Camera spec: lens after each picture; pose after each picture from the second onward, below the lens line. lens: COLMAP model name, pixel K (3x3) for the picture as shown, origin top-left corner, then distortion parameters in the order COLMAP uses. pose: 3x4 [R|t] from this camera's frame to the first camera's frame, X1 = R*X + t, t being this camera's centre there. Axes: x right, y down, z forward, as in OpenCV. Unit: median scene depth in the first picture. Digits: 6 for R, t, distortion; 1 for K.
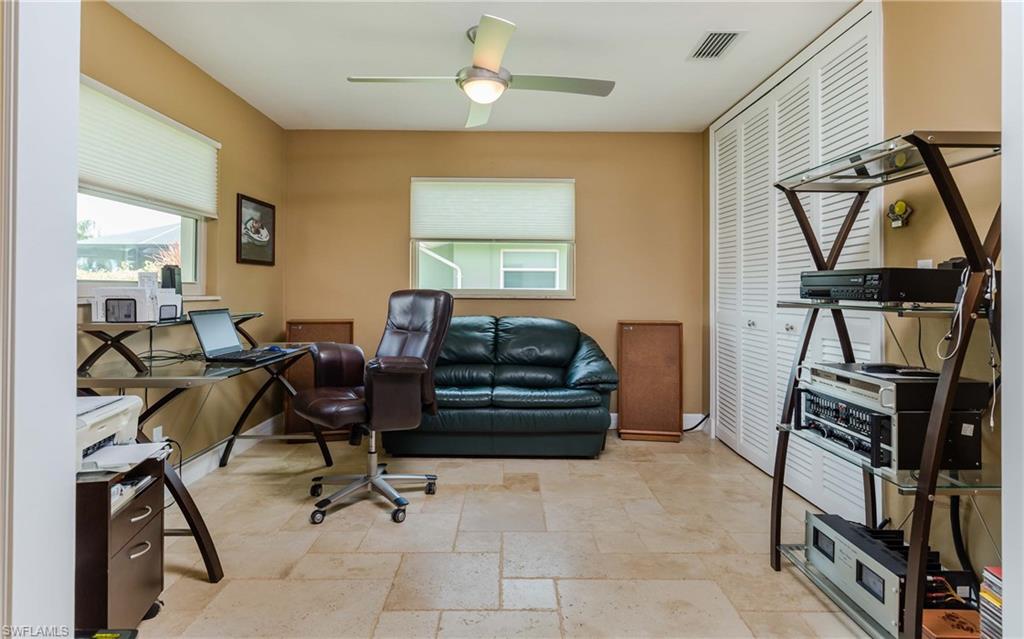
lens RADIAL K [[554.5, 0, 514.9], [0, 554.5, 289.1], [0, 0, 1]] dist [-0.000437, -0.000514]
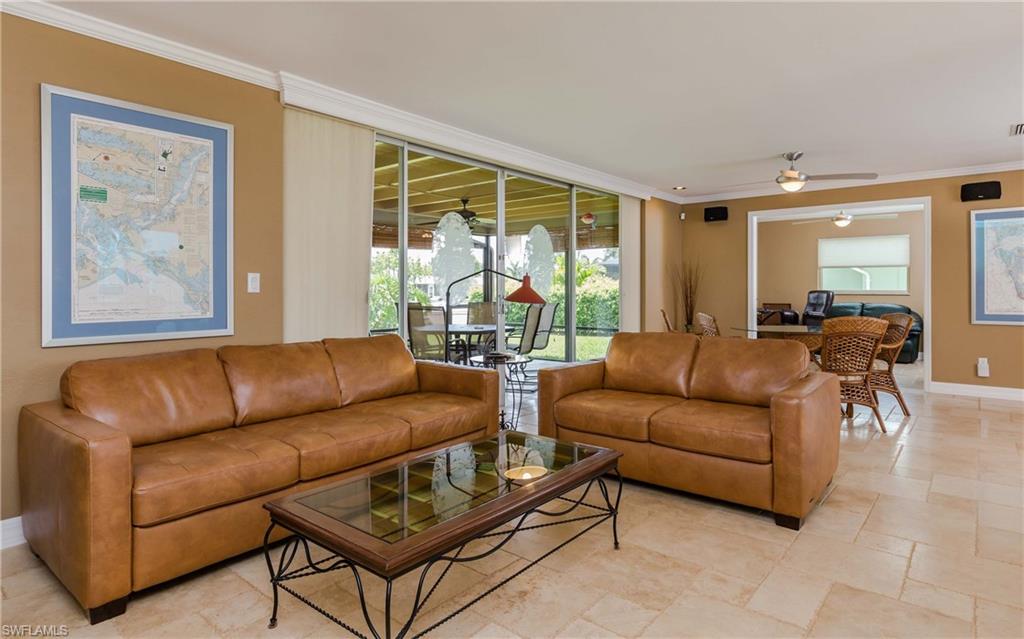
lens RADIAL K [[554.5, 0, 514.9], [0, 554.5, 289.1], [0, 0, 1]] dist [-0.000437, -0.000514]
pose [[0.759342, -0.006026, -0.650664, 0.440184], [0.003650, 0.999981, -0.005001, 0.003123], [0.650681, 0.001422, 0.759350, -1.950741]]
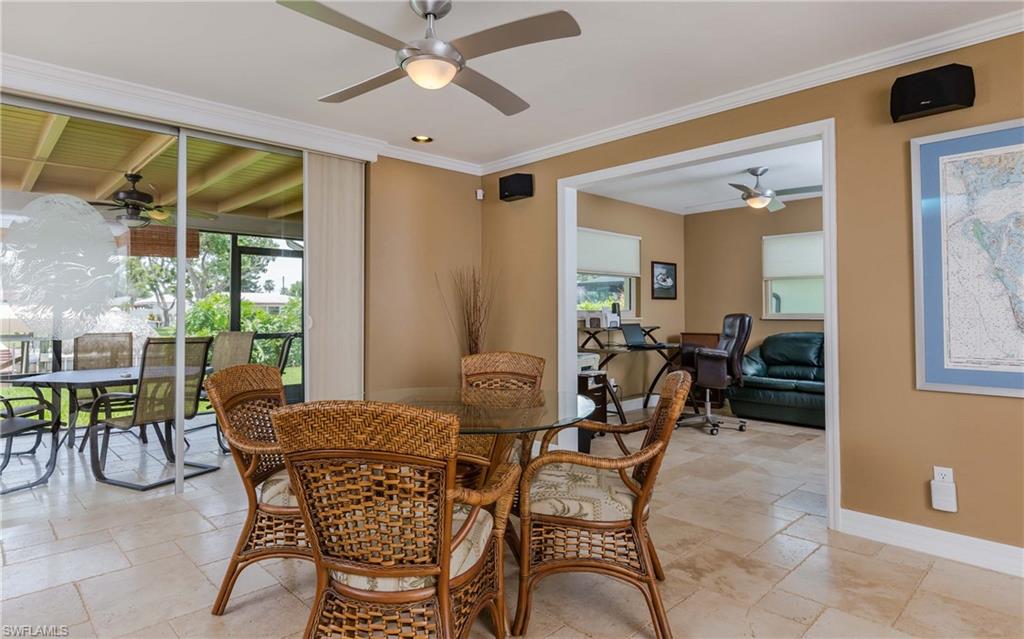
lens RADIAL K [[568.8, 0, 512.1], [0, 568.8, 298.3], [0, 0, 1]] dist [0.001021, 0.000340]
pose [[0.692813, -0.023948, -0.720720, 0.580226], [0.004972, 0.999583, -0.028434, 0.000301], [0.721100, 0.016116, 0.692643, -0.688162]]
